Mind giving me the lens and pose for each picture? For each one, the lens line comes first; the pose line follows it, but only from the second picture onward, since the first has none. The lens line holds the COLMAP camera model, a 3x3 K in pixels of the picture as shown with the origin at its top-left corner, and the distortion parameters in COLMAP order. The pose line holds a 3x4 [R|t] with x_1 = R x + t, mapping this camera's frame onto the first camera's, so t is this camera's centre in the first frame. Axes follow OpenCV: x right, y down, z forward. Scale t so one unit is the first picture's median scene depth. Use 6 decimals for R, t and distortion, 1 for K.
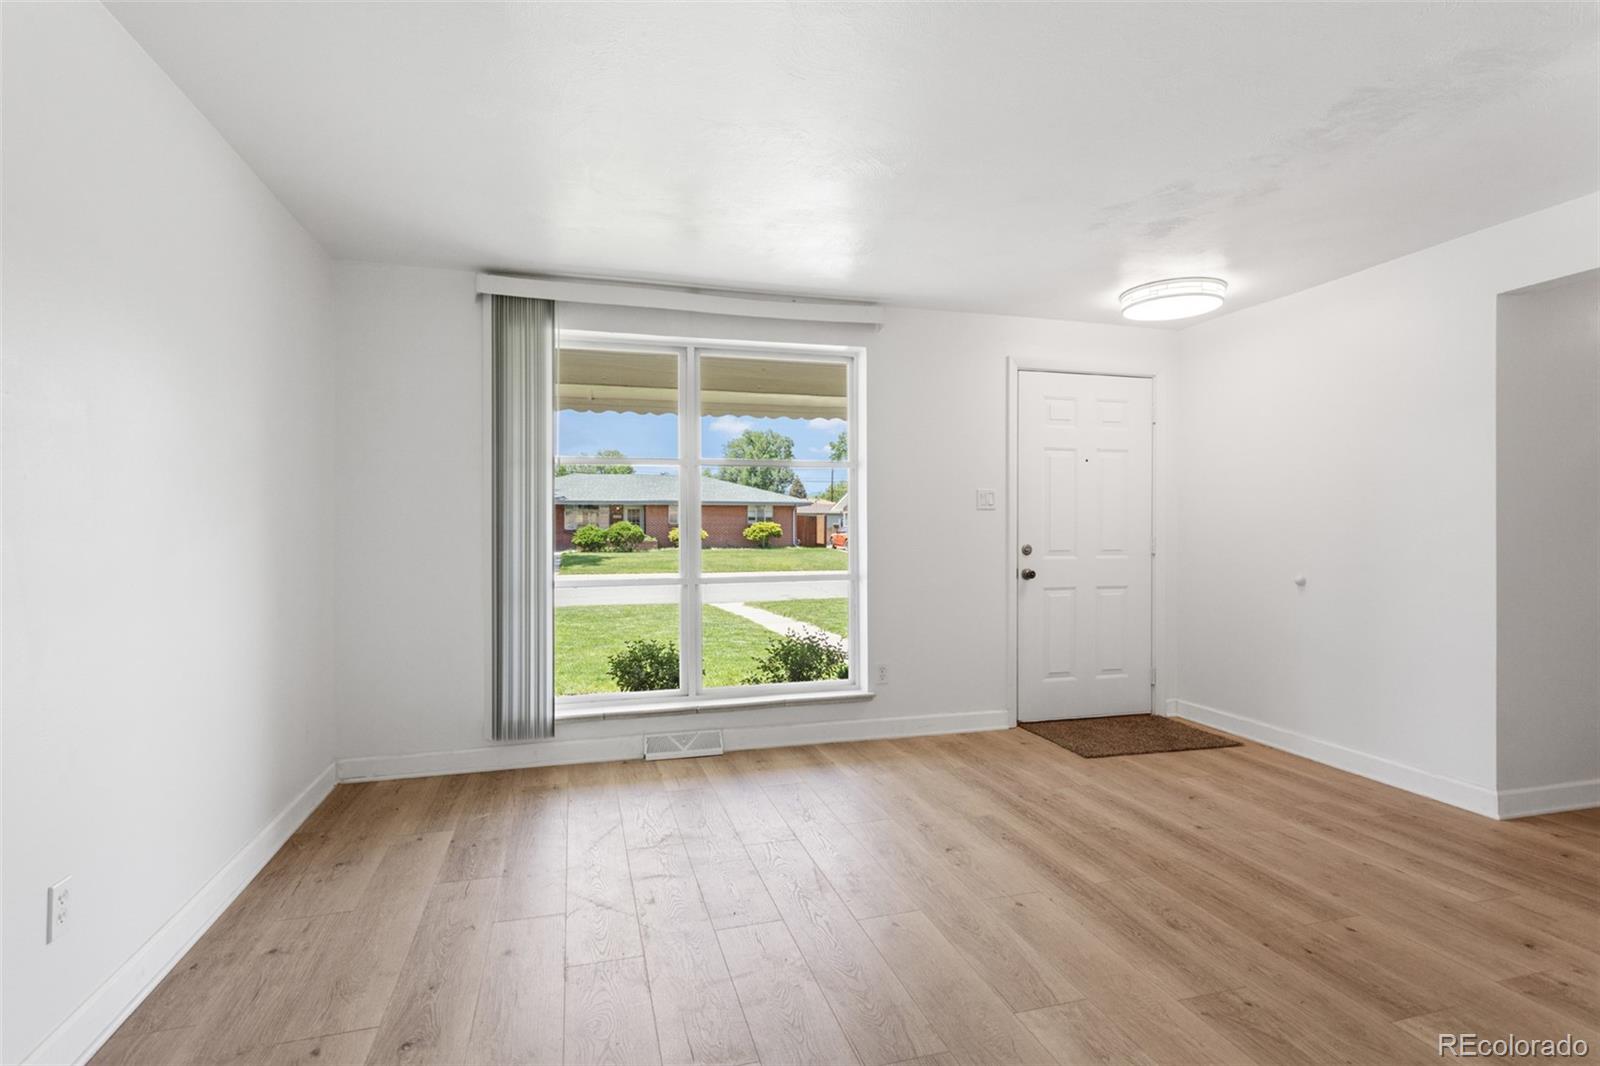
lens RADIAL K [[787.6, 0, 799.6], [0, 787.6, 533.5], [0, 0, 1]] dist [-0.005234, -0.000134]
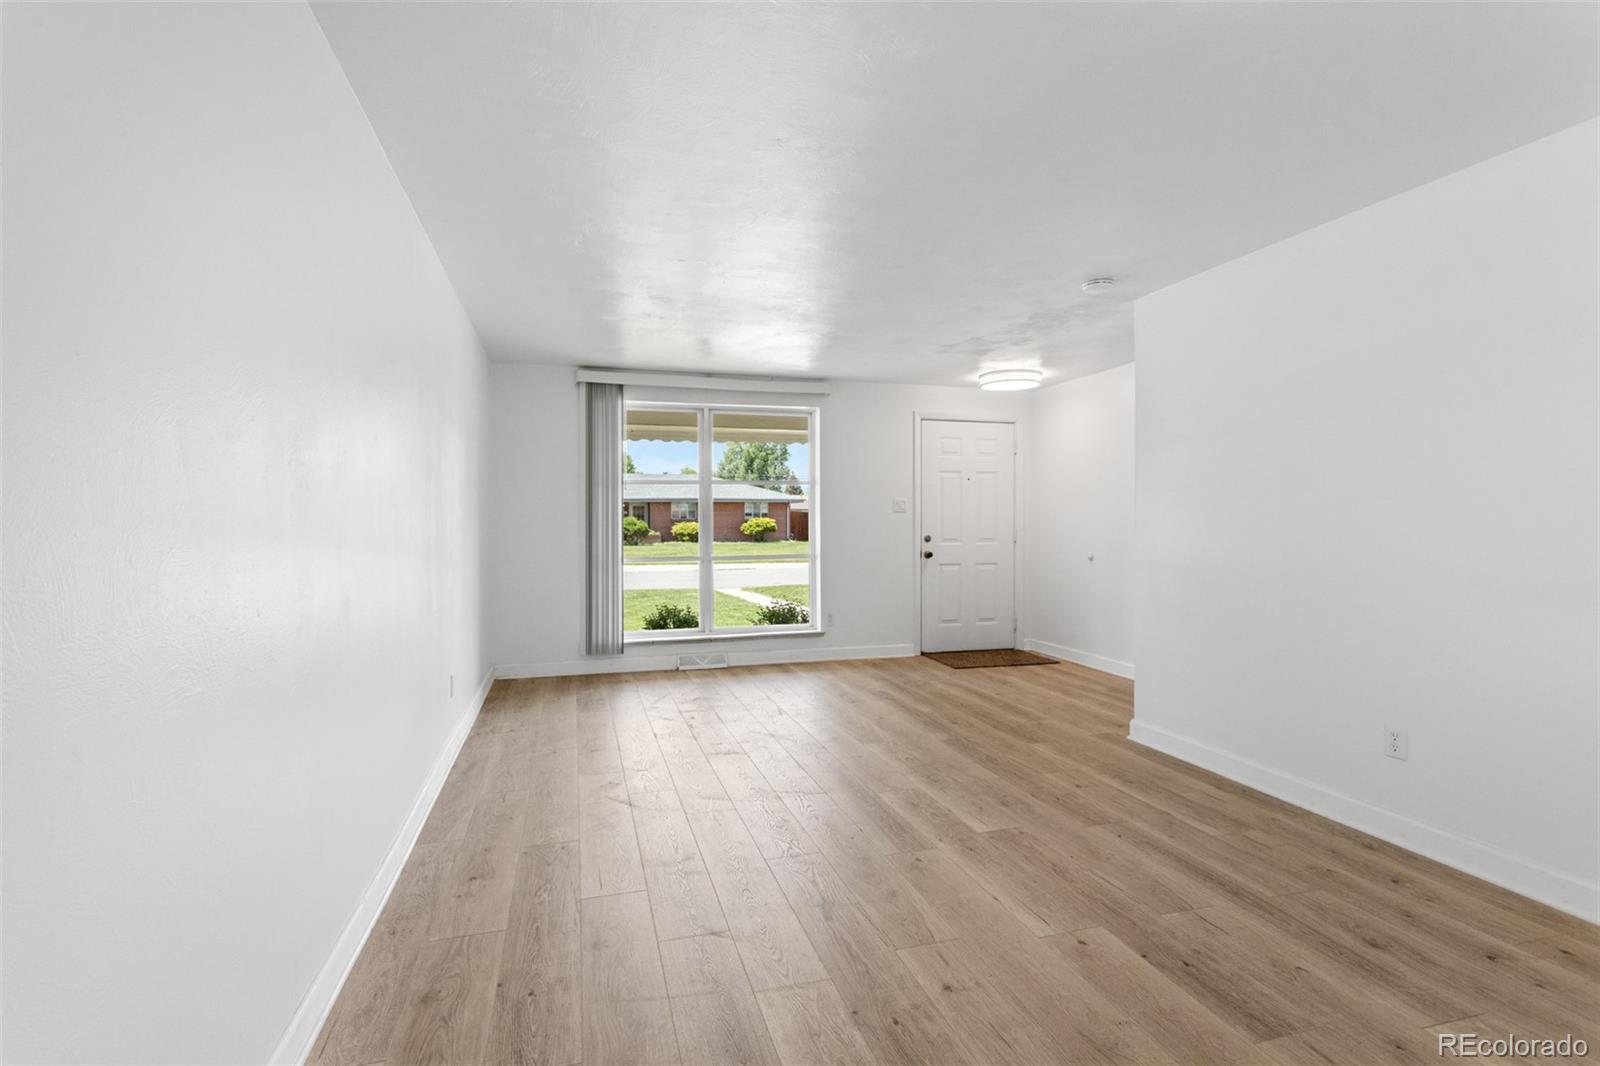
lens RADIAL K [[787.6, 0, 799.5], [0, 787.6, 526.6], [0, 0, 1]] dist [-0.005234, -0.000134]
pose [[0.999995, -0.001409, 0.002739, 0.042478], [0.001414, 0.999997, -0.002097, 0.000716], [-0.002736, 0.002101, 0.999994, -0.565540]]
